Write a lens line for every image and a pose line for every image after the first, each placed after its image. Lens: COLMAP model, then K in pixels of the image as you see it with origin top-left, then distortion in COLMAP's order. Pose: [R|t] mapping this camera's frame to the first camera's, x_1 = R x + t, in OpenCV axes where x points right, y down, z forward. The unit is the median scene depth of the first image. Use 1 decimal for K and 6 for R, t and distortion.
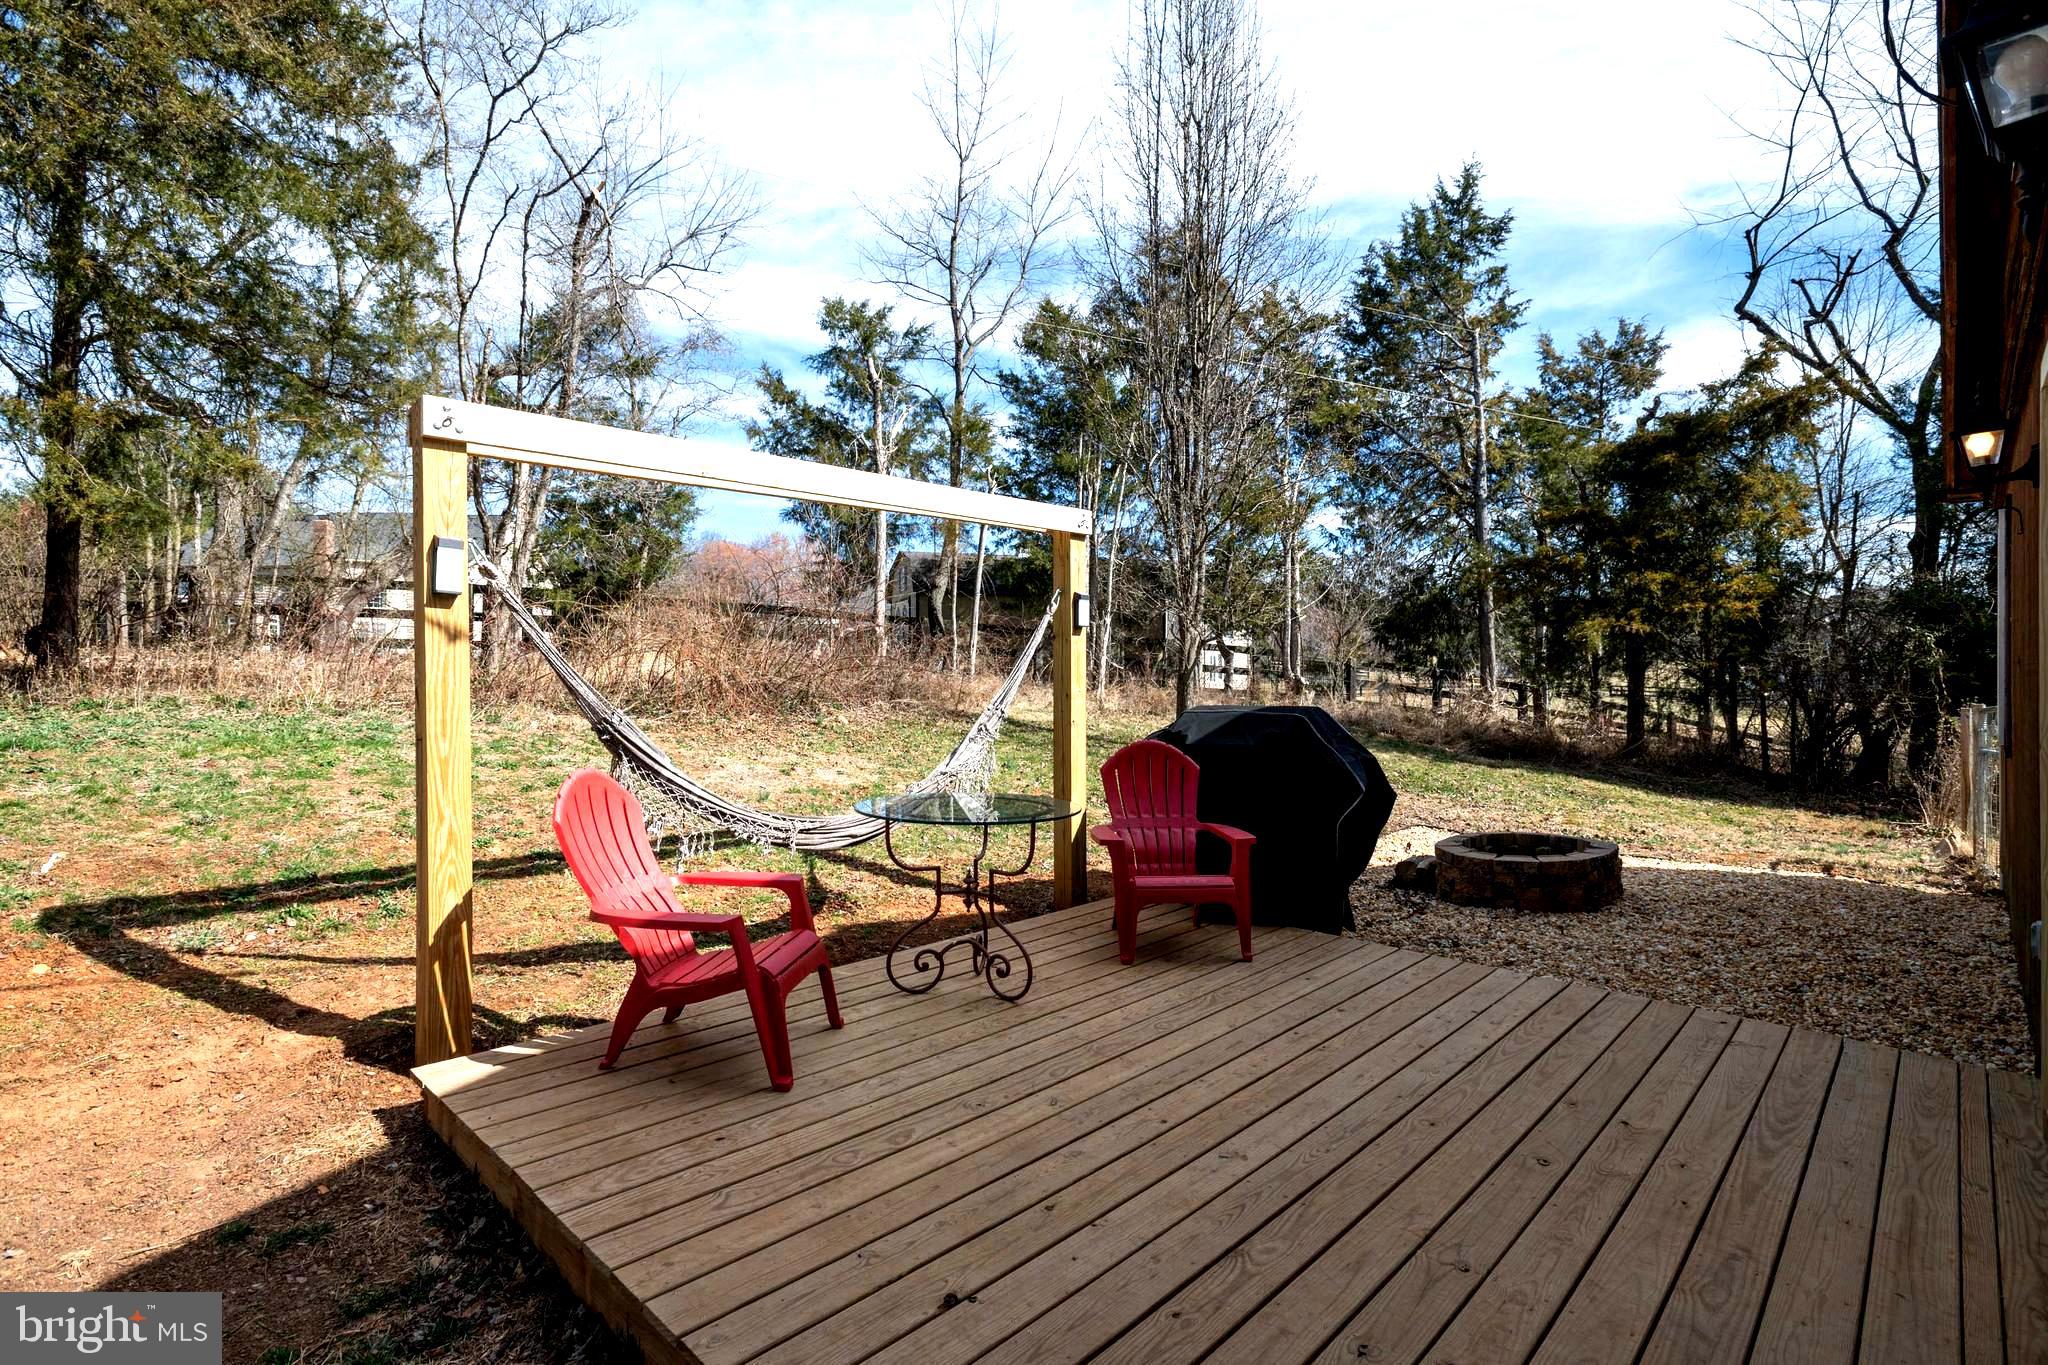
lens RADIAL K [[983.4, 0, 1031.0], [0, 983.4, 680.7], [0, 0, 1]] dist [-0.007412, 0.005244]
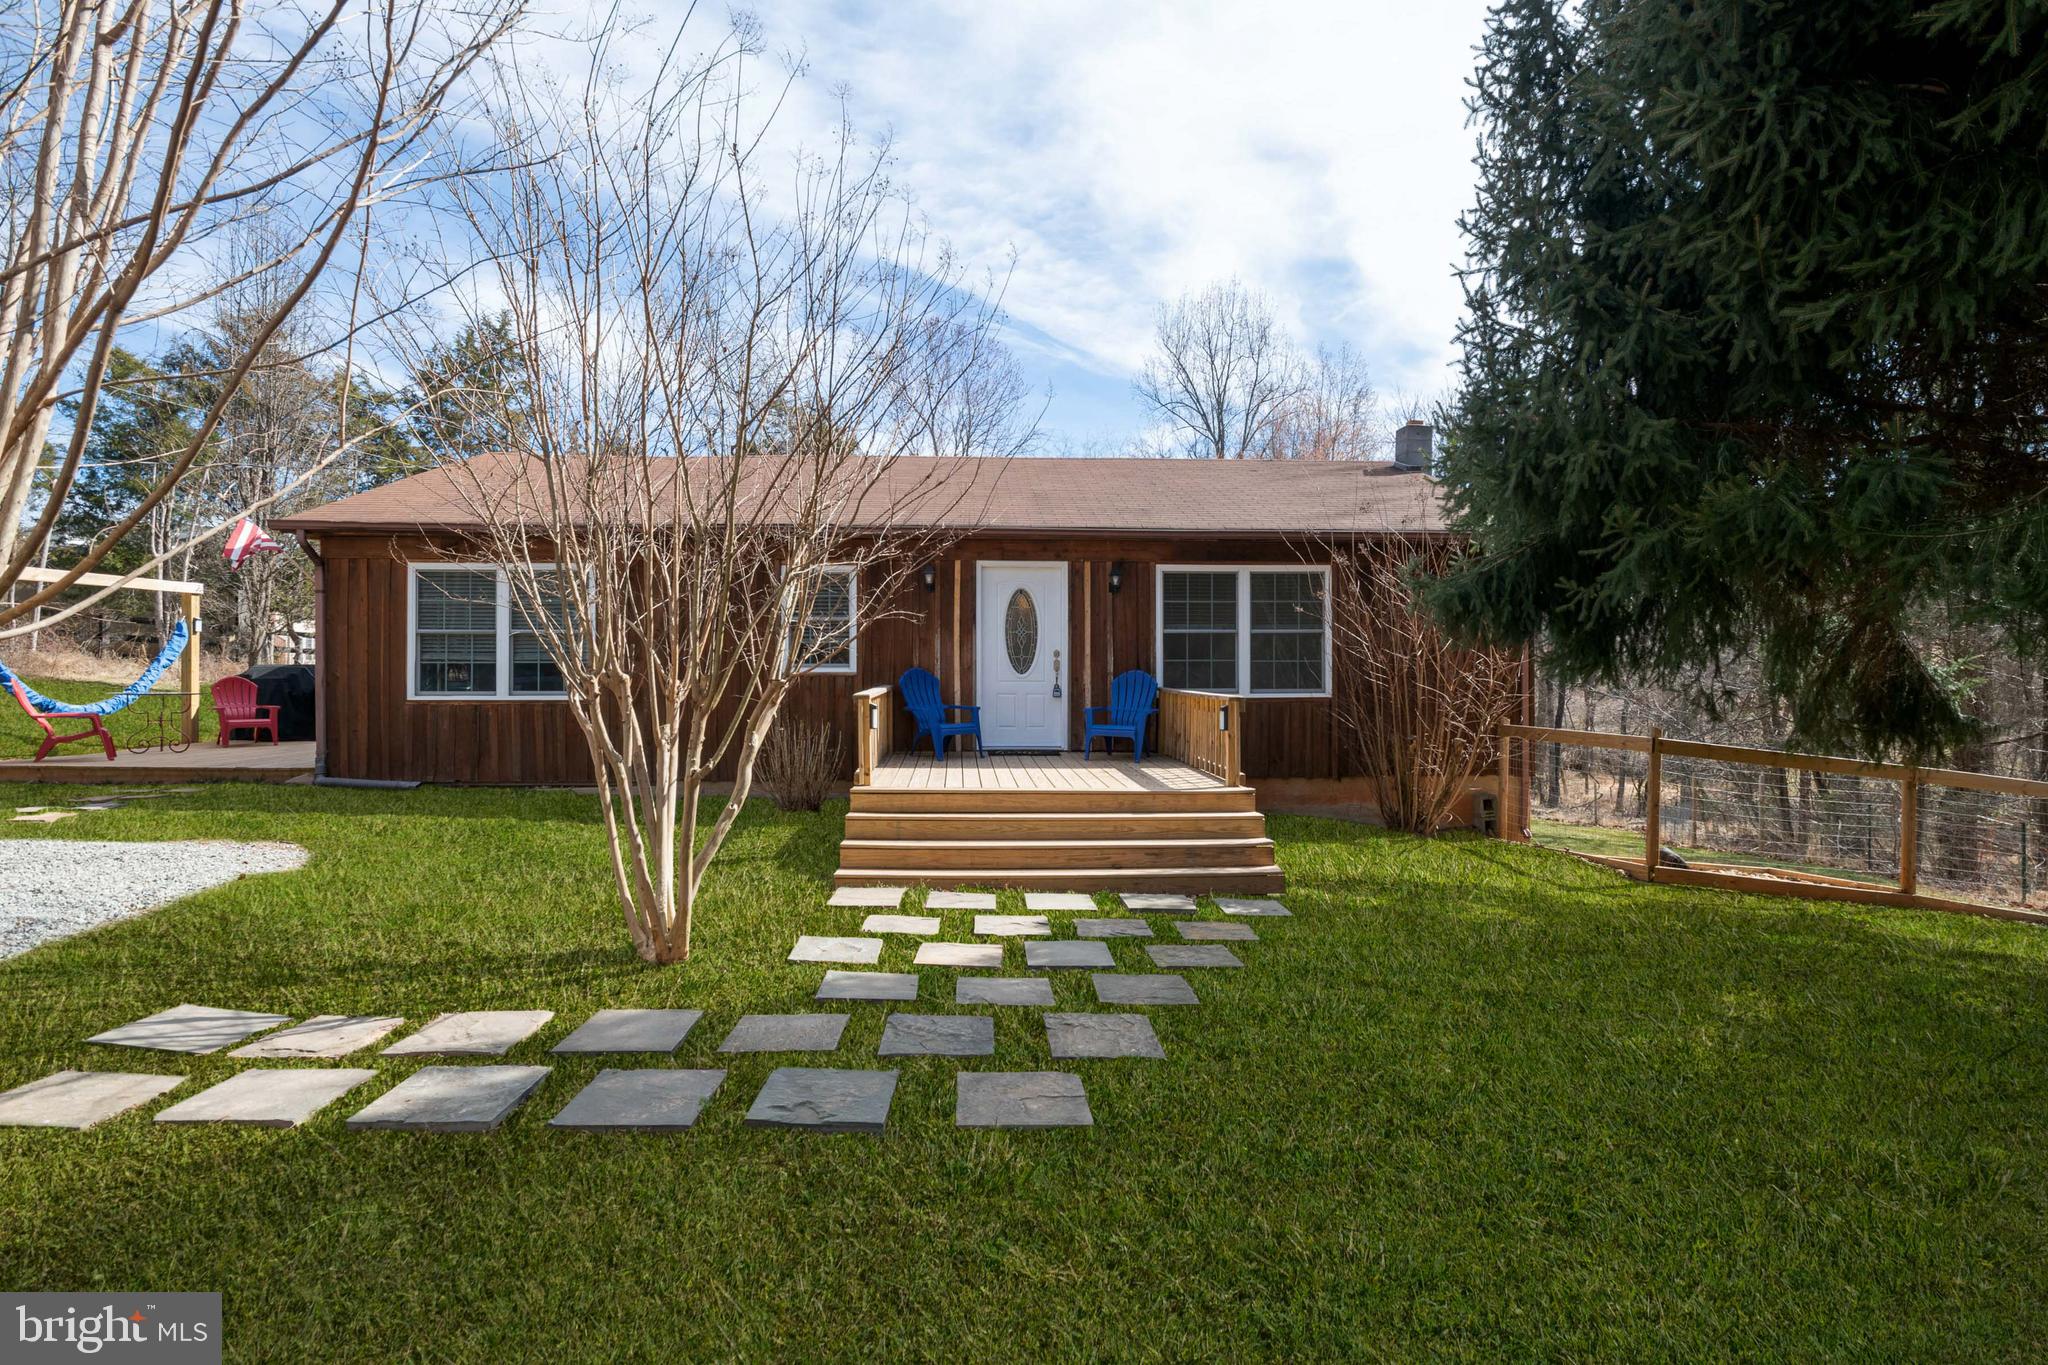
lens RADIAL K [[983.4, 0, 1044.7], [0, 983.4, 668.6], [0, 0, 1]] dist [-0.007412, 0.005244]
pose [[0.677091, 0.005107, 0.735882, -0.098290], [-0.004409, 0.999986, -0.002883, 0.014014], [-0.735886, -0.001293, 0.677104, -0.681588]]
